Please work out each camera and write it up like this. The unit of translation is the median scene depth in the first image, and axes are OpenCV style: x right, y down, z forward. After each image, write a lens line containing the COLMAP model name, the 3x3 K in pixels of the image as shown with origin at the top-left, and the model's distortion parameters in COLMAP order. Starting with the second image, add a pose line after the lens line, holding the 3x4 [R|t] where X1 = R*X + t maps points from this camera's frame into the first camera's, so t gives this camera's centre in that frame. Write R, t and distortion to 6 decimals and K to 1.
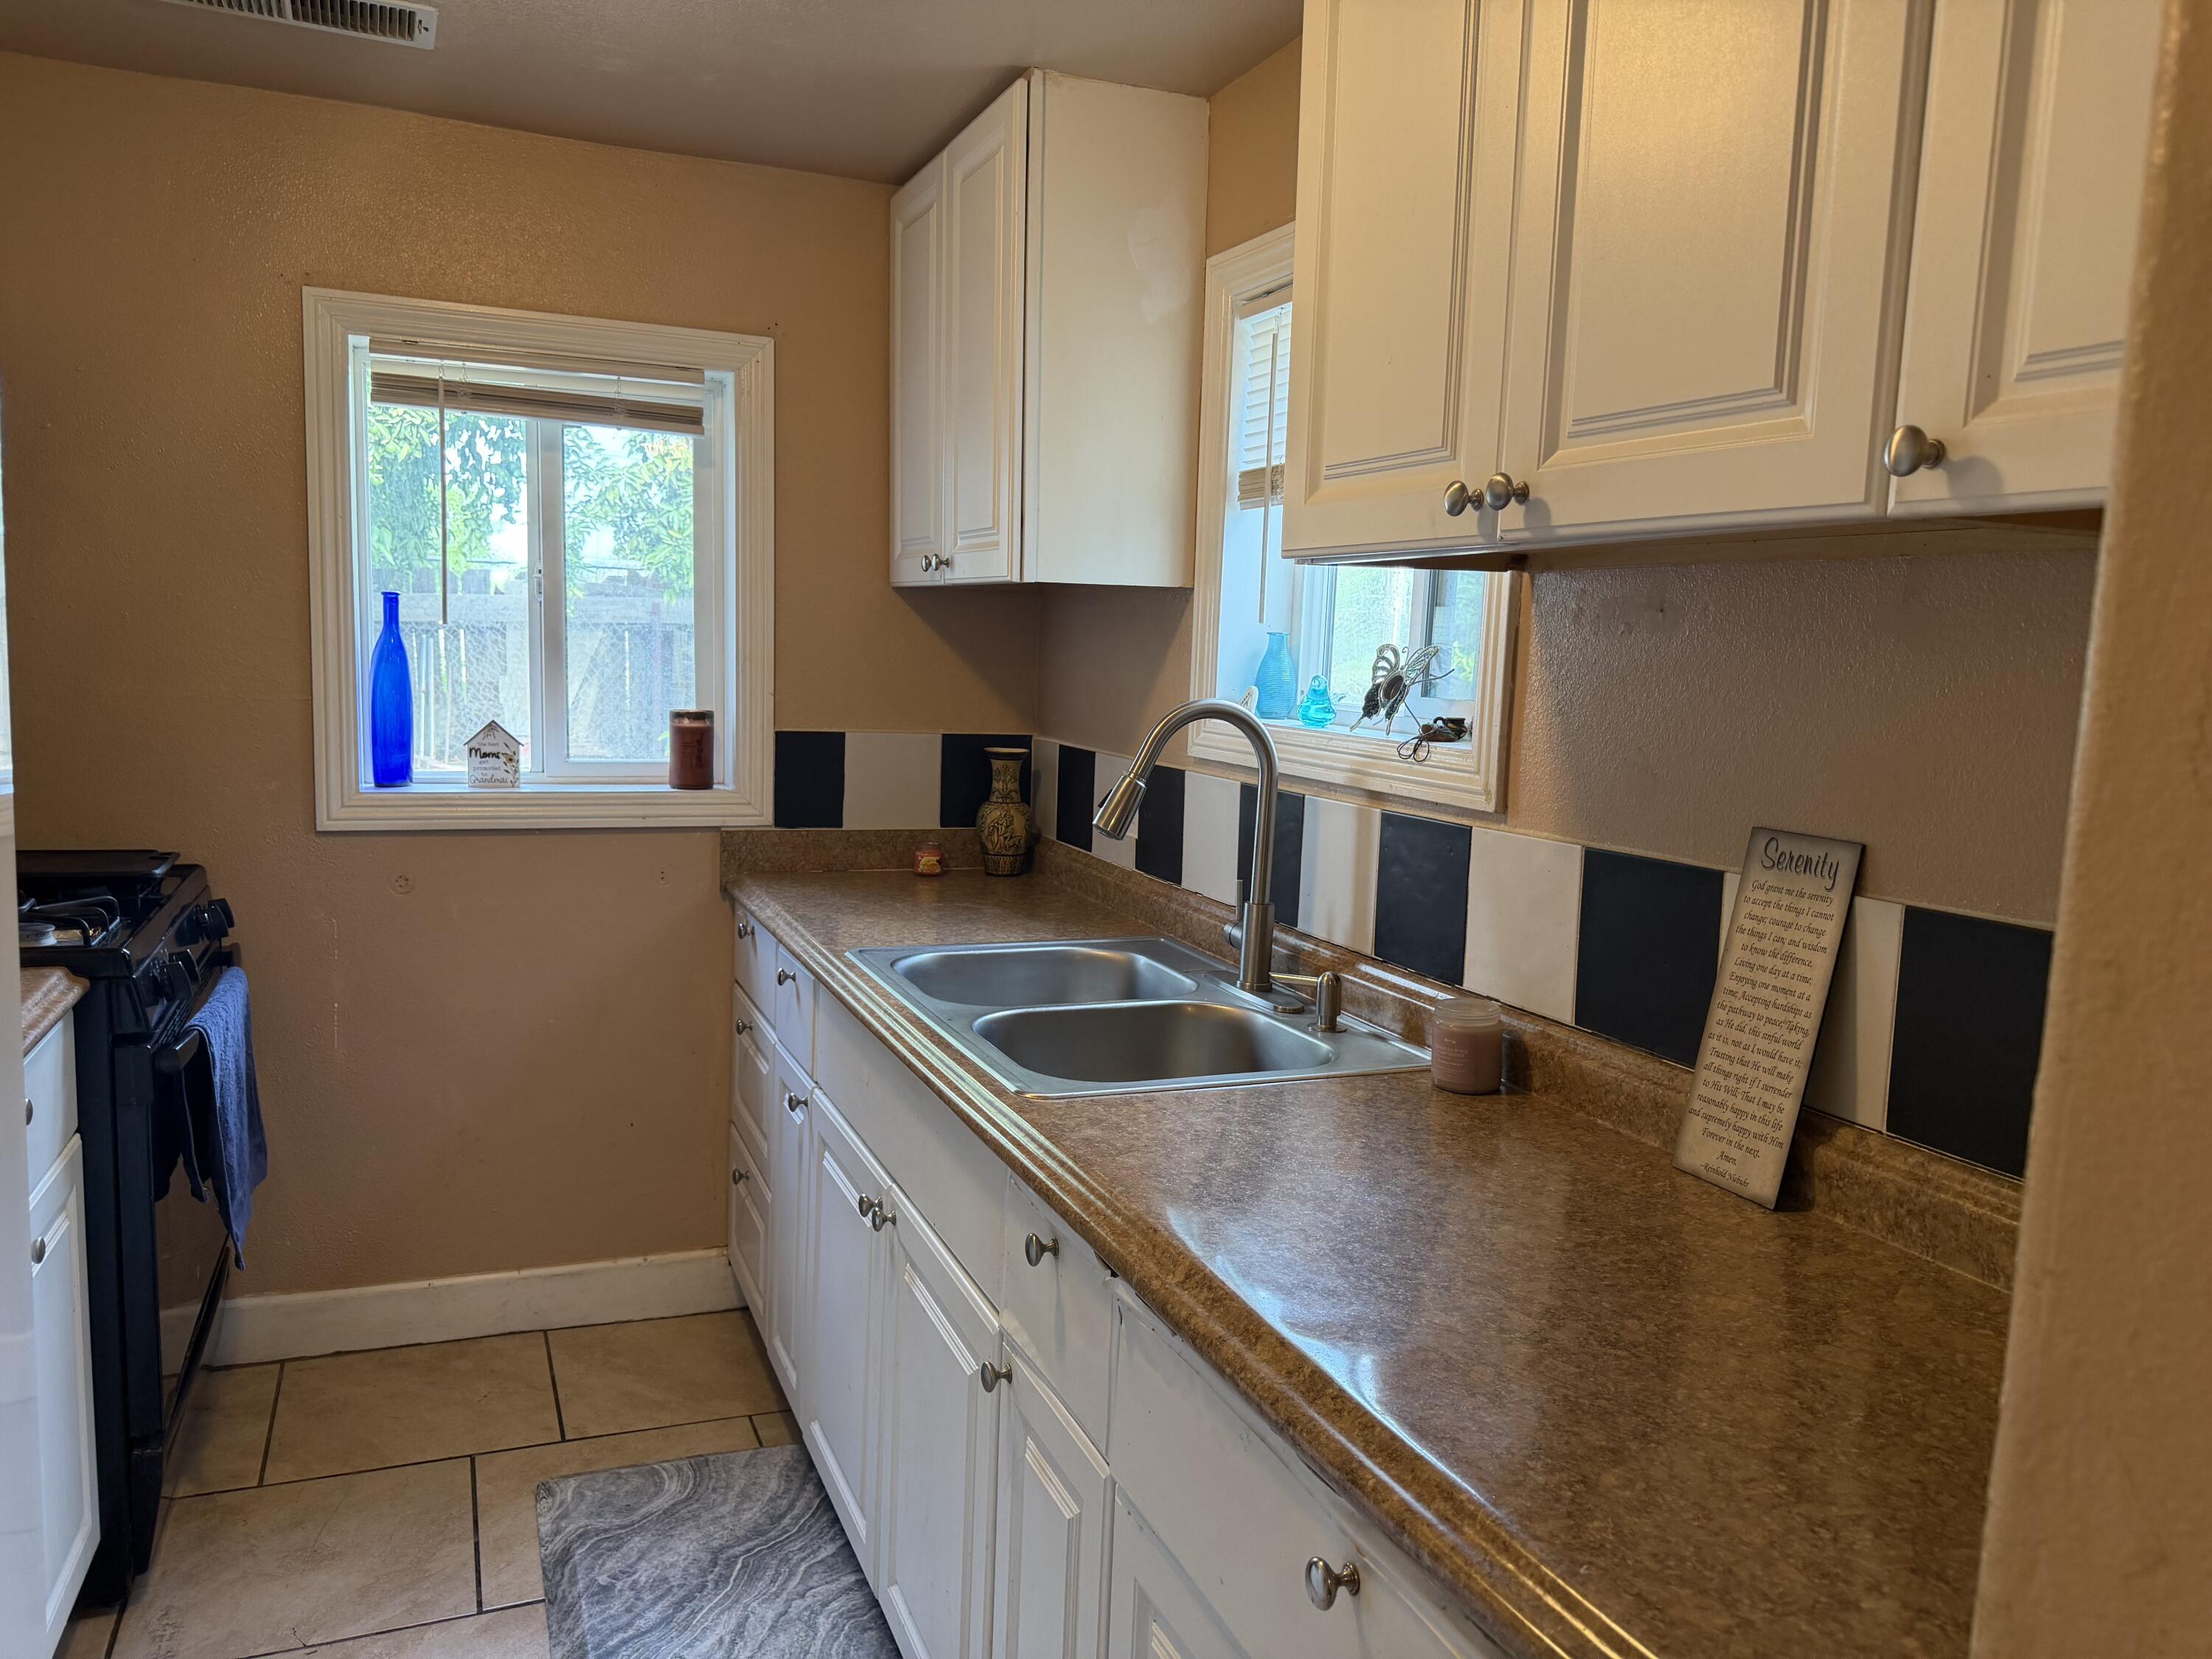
lens RADIAL K [[1581.6, 0, 1112.0], [0, 1581.6, 828.3], [0, 0, 1]] dist [0.013435, -0.020203]
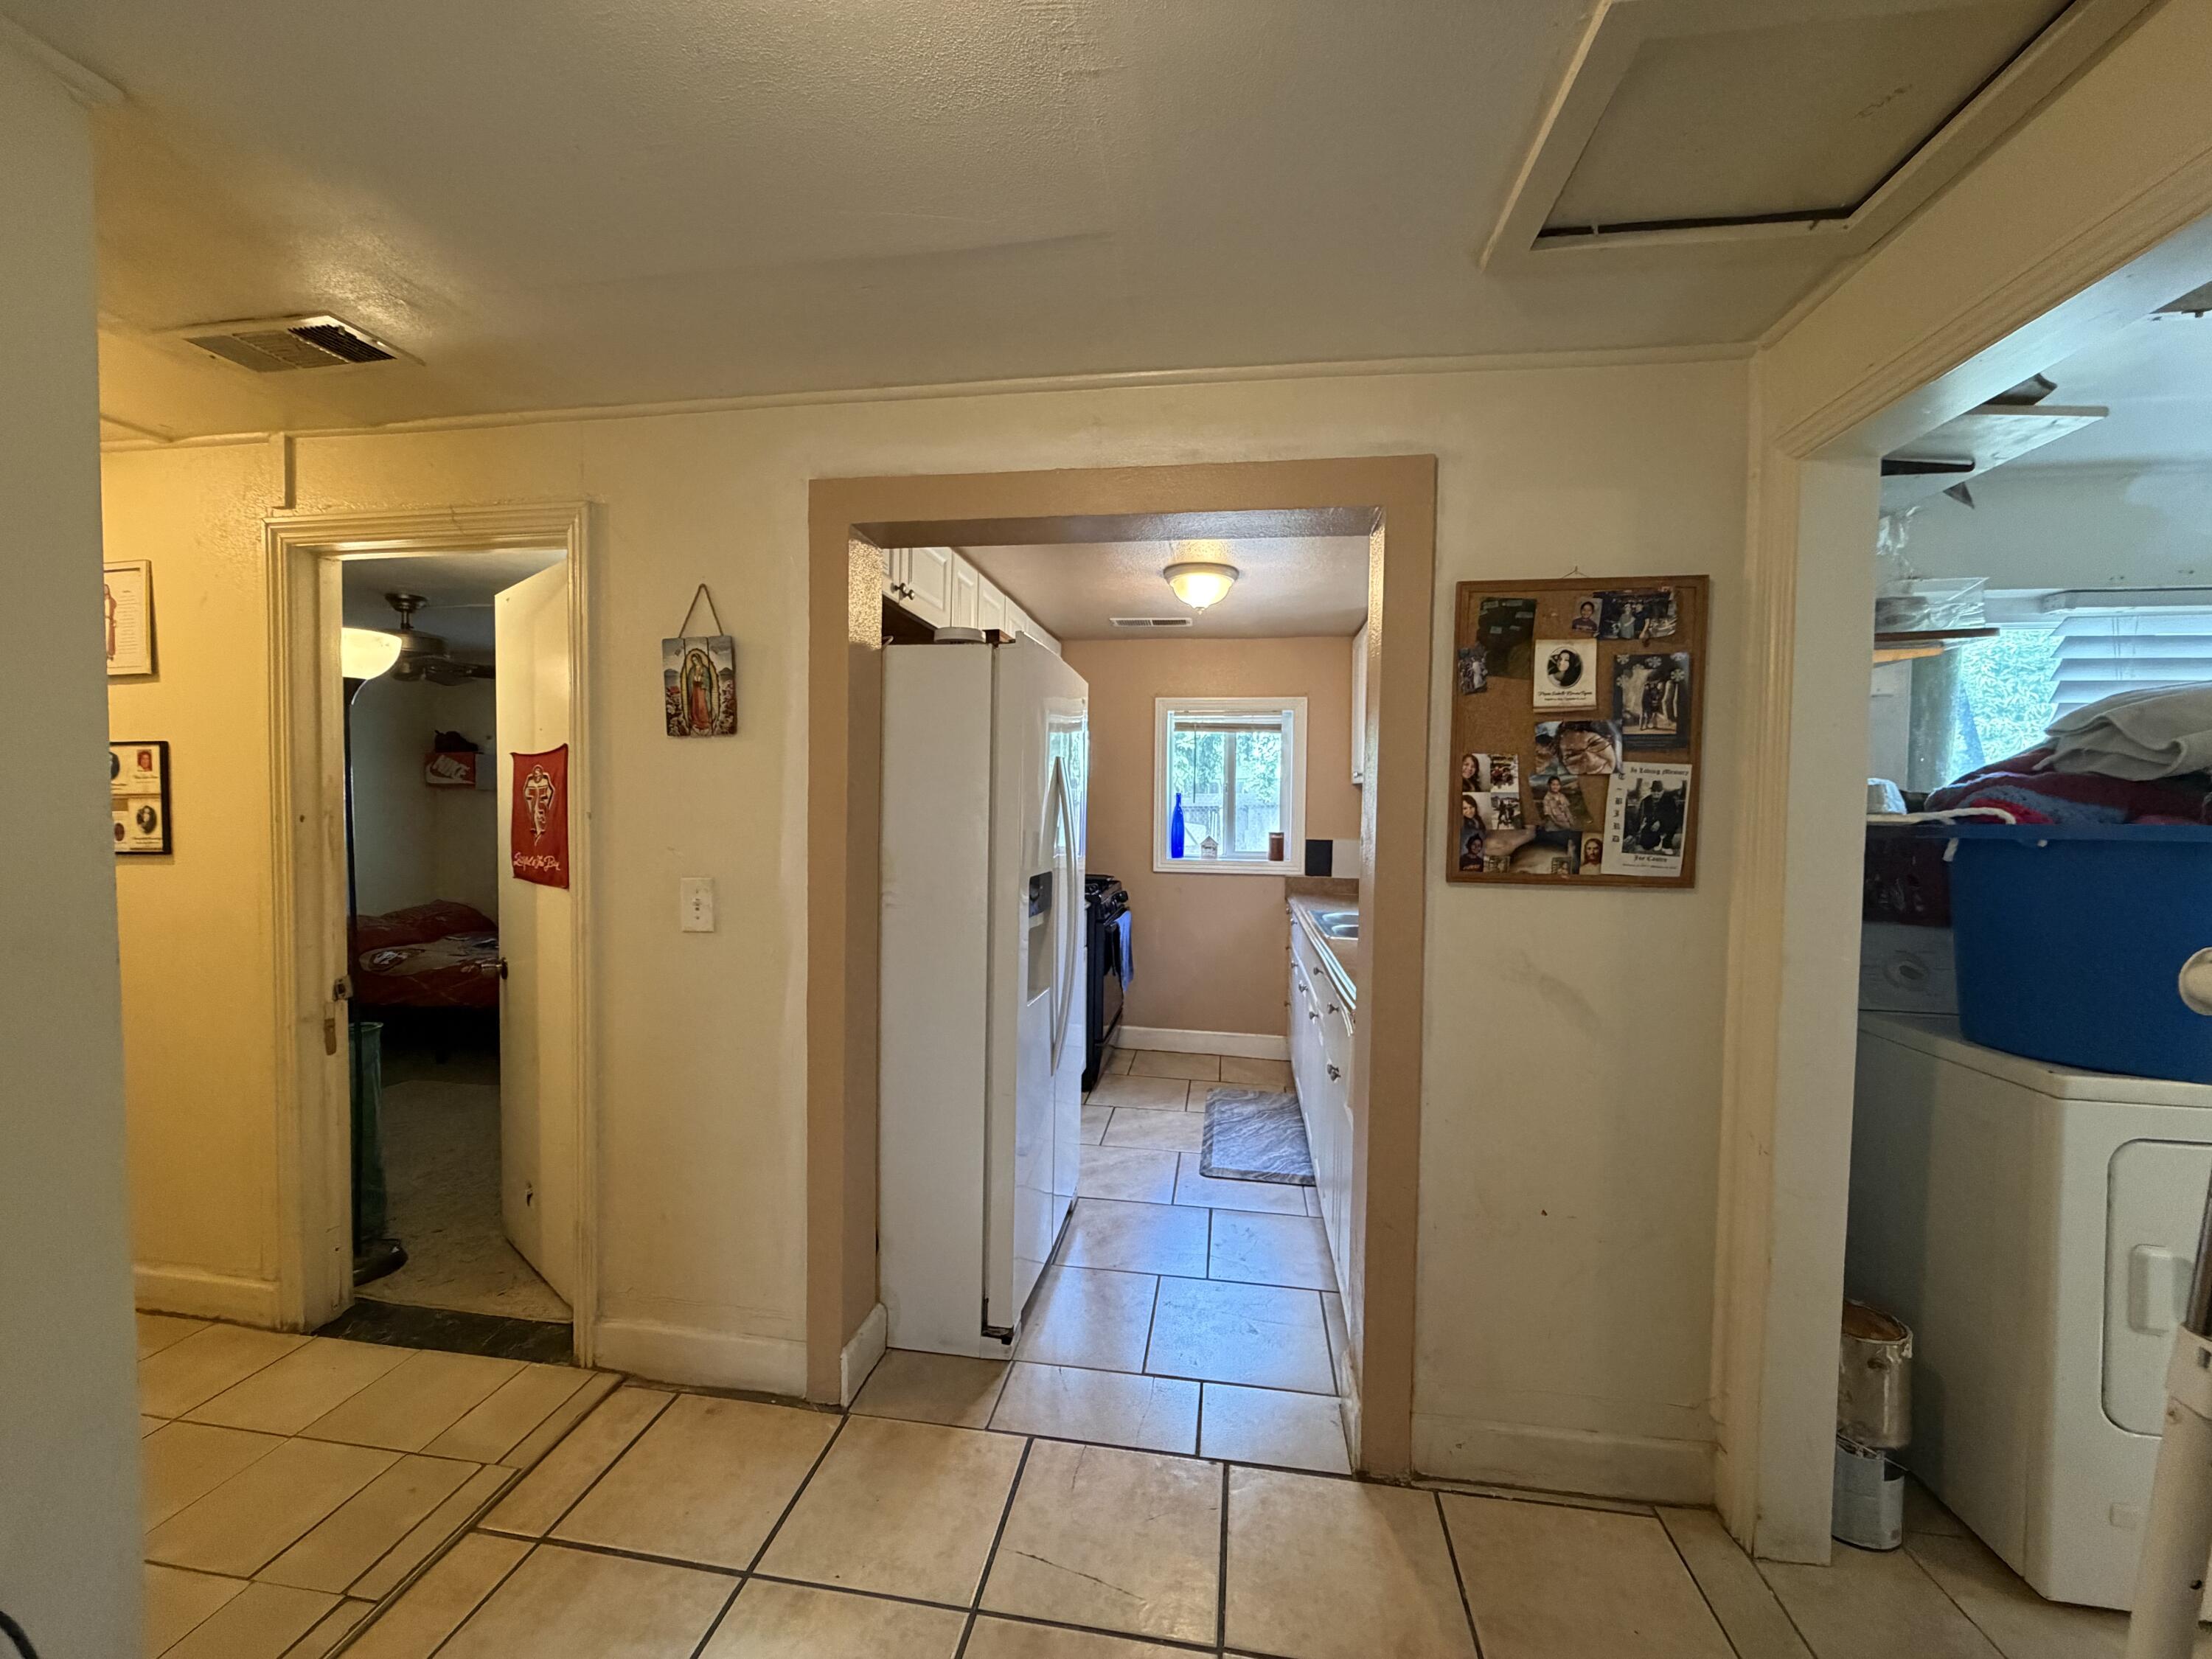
lens RADIAL K [[881.9, 0, 1106.3], [0, 881.9, 832.4], [0, 0, 1]] dist [-0.001402, -0.000024]
pose [[0.856784, -0.007290, -0.515624, 0.275209], [-0.042794, 0.995446, -0.085181, 0.069858], [0.513897, 0.095048, 0.852570, -0.464446]]
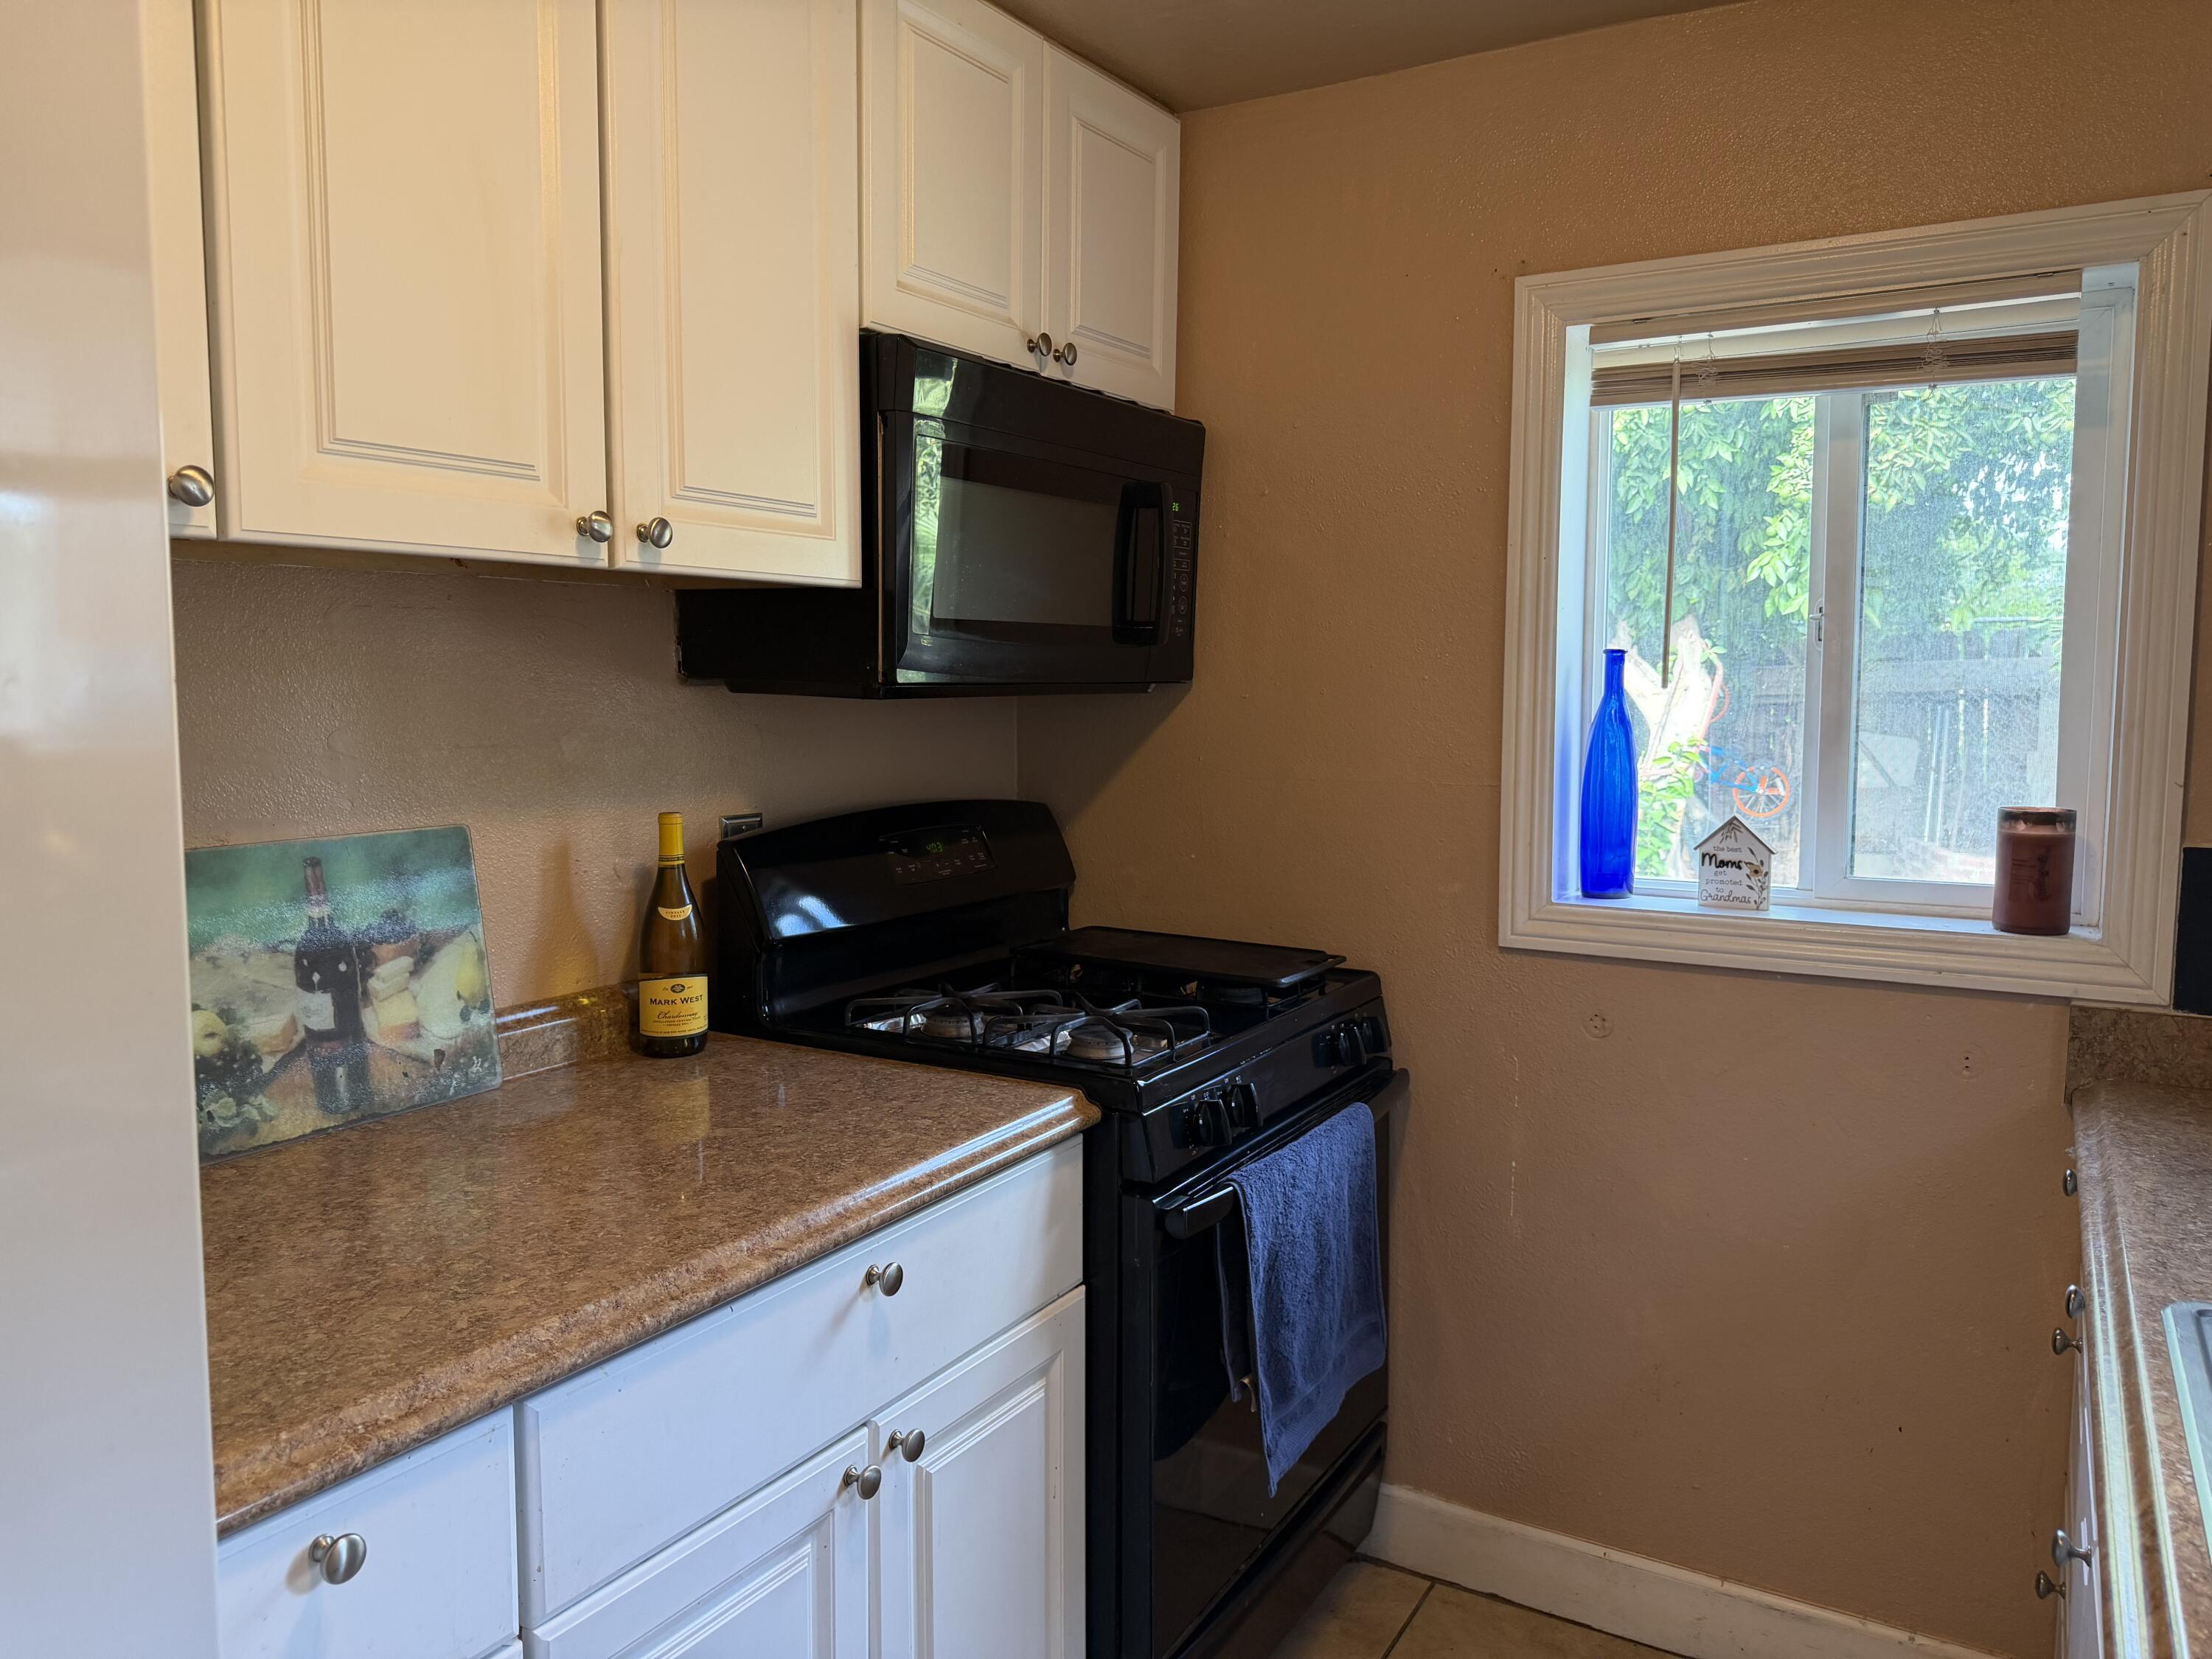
lens RADIAL K [[1581.6, 0, 1093.2], [0, 1581.6, 824.3], [0, 0, 1]] dist [0.013435, -0.020203]
pose [[0.587591, 0.035452, -0.808381, 0.026821], [-0.076021, 0.997039, -0.011533, -0.033230], [0.805579, 0.068231, 0.588546, 0.329113]]
